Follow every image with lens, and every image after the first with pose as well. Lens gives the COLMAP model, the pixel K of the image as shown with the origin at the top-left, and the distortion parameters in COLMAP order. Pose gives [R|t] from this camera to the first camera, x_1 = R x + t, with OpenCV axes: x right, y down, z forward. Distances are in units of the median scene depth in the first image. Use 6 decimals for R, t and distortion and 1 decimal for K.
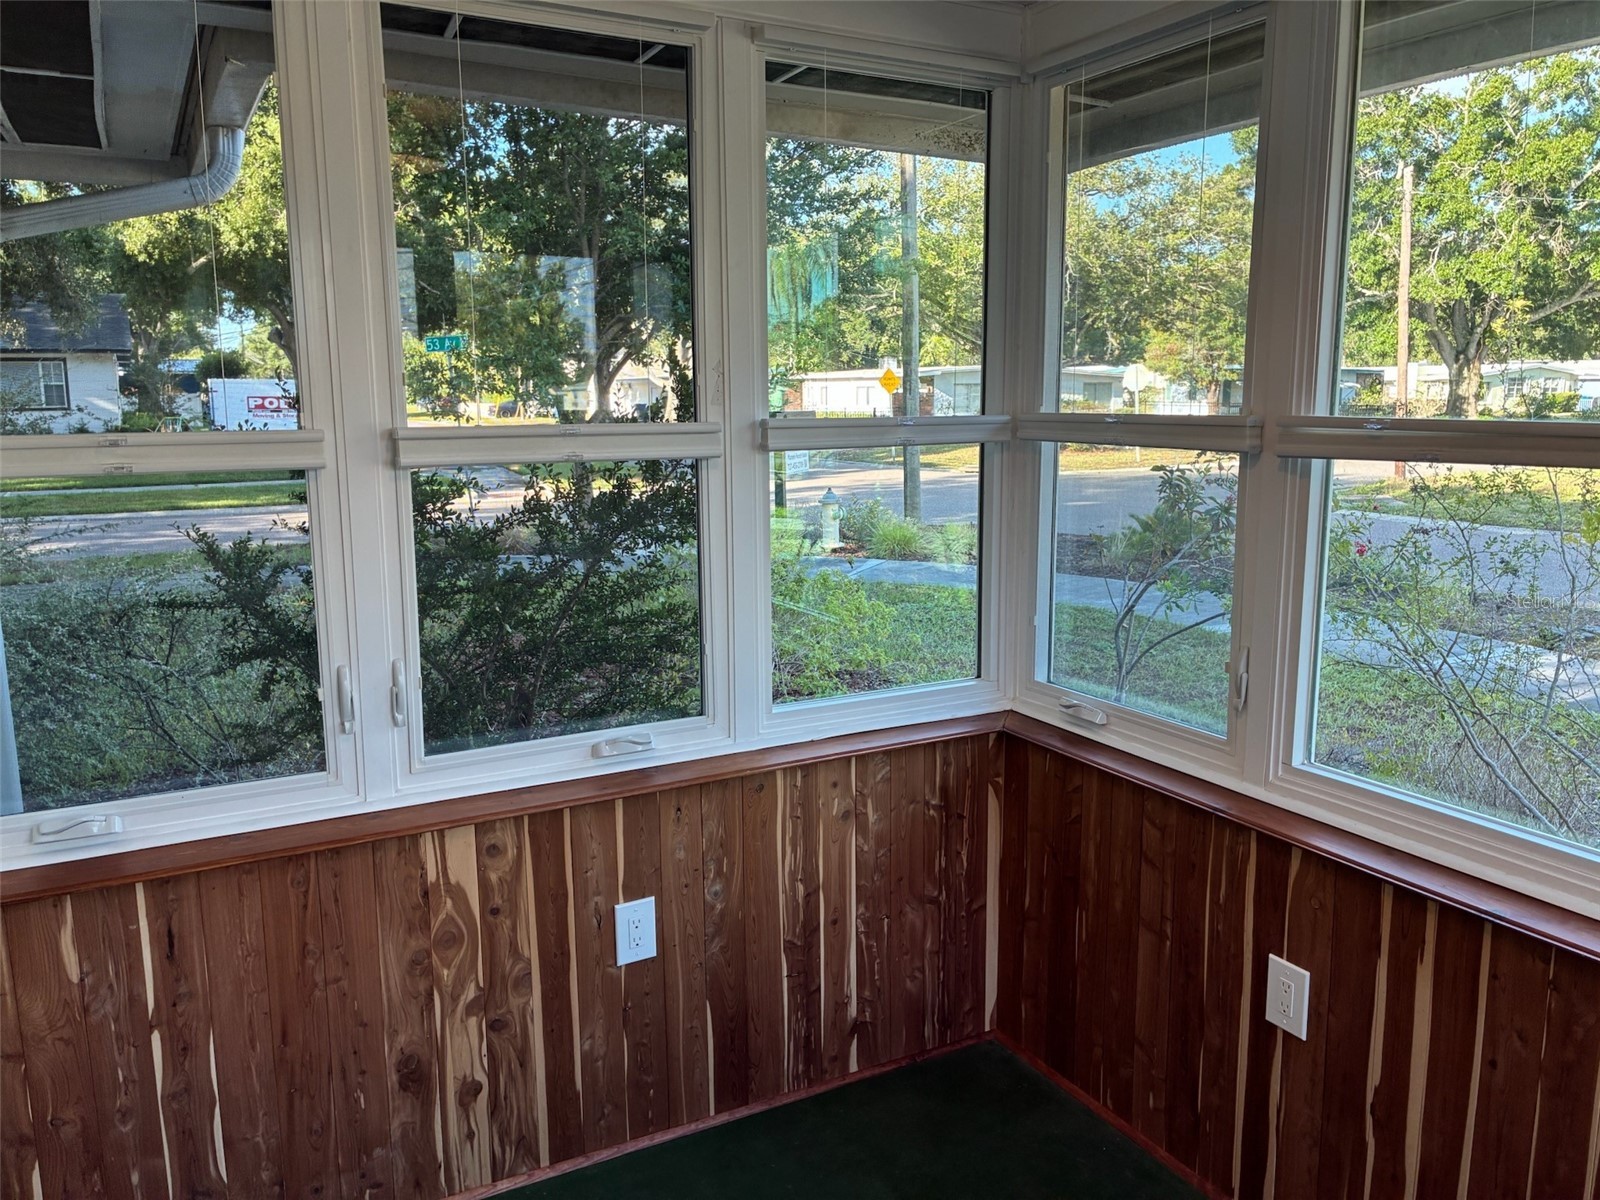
lens RADIAL K [[1238.2, 0, 803.0], [0, 1238.2, 601.8], [0, 0, 1]] dist [0.032963, -0.025421]
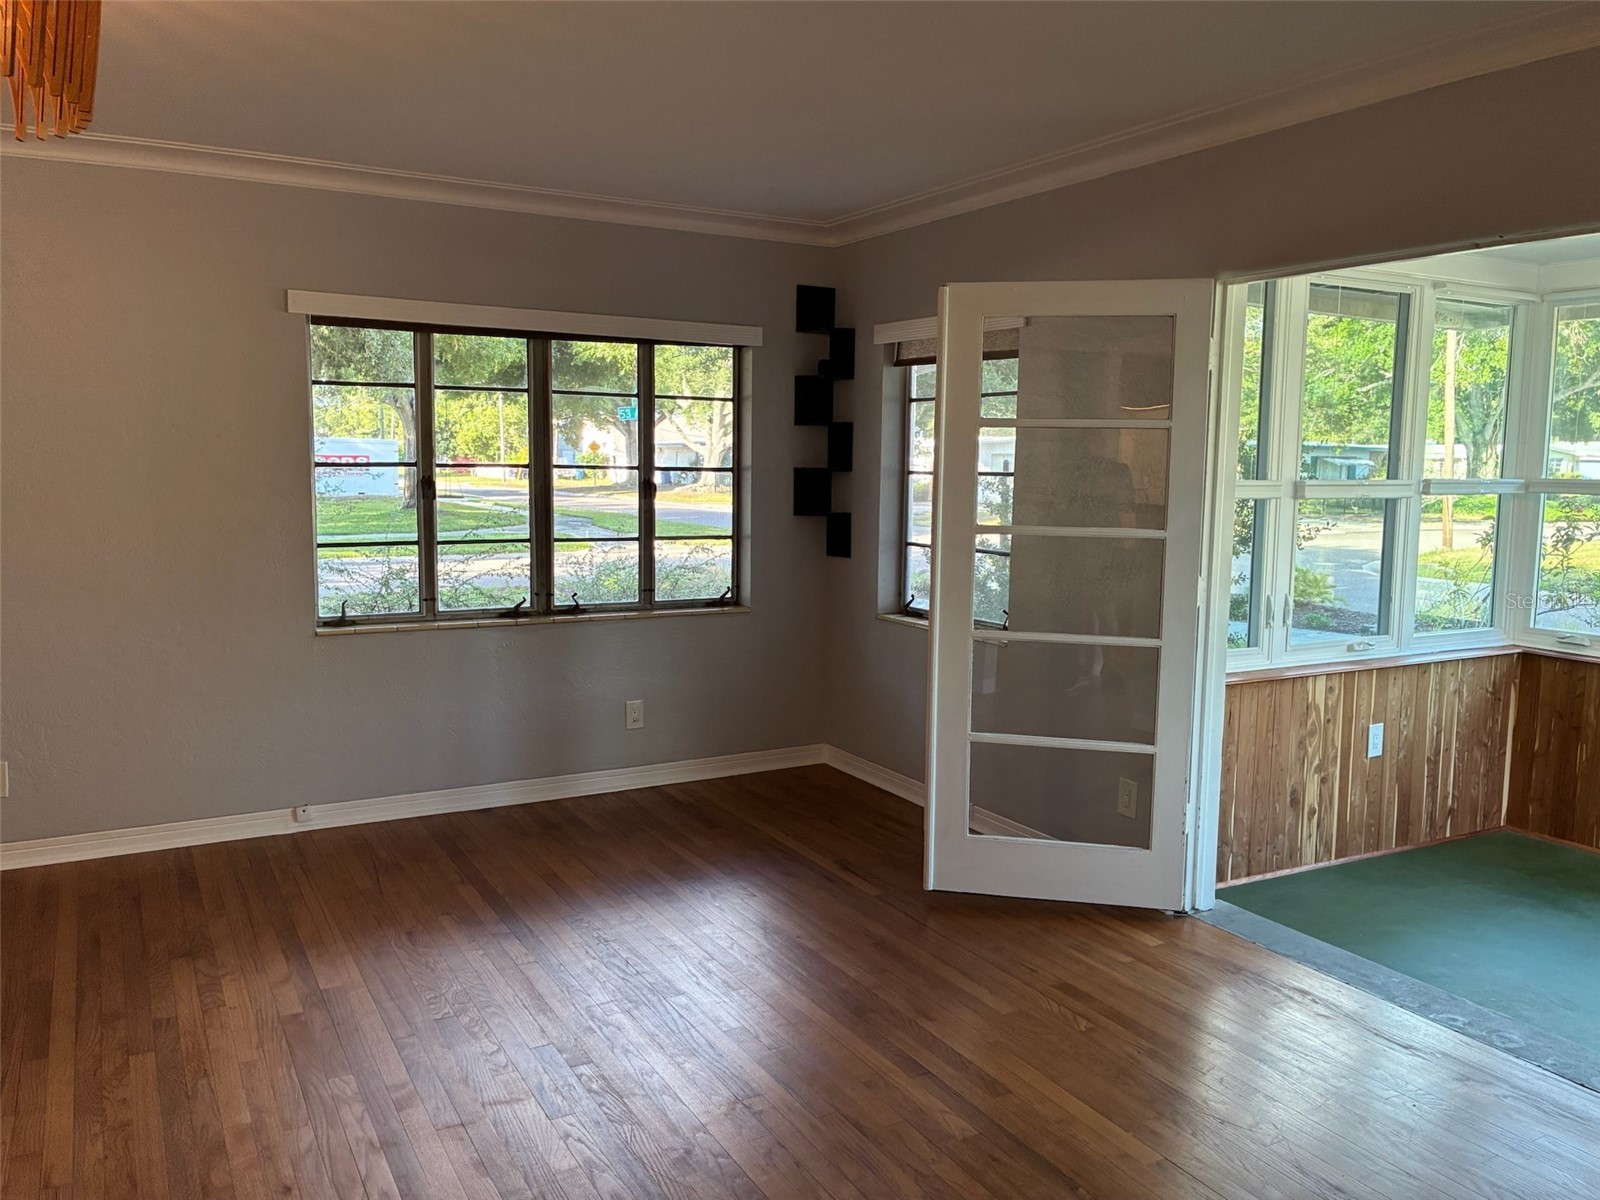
lens RADIAL K [[1238.2, 0, 806.7], [0, 1238.2, 608.4], [0, 0, 1]] dist [0.032963, -0.025421]
pose [[0.999886, 0.014495, 0.004256, -0.961881], [-0.014267, 0.998683, -0.049284, 0.155722], [-0.004965, 0.049217, 0.998776, -0.884408]]
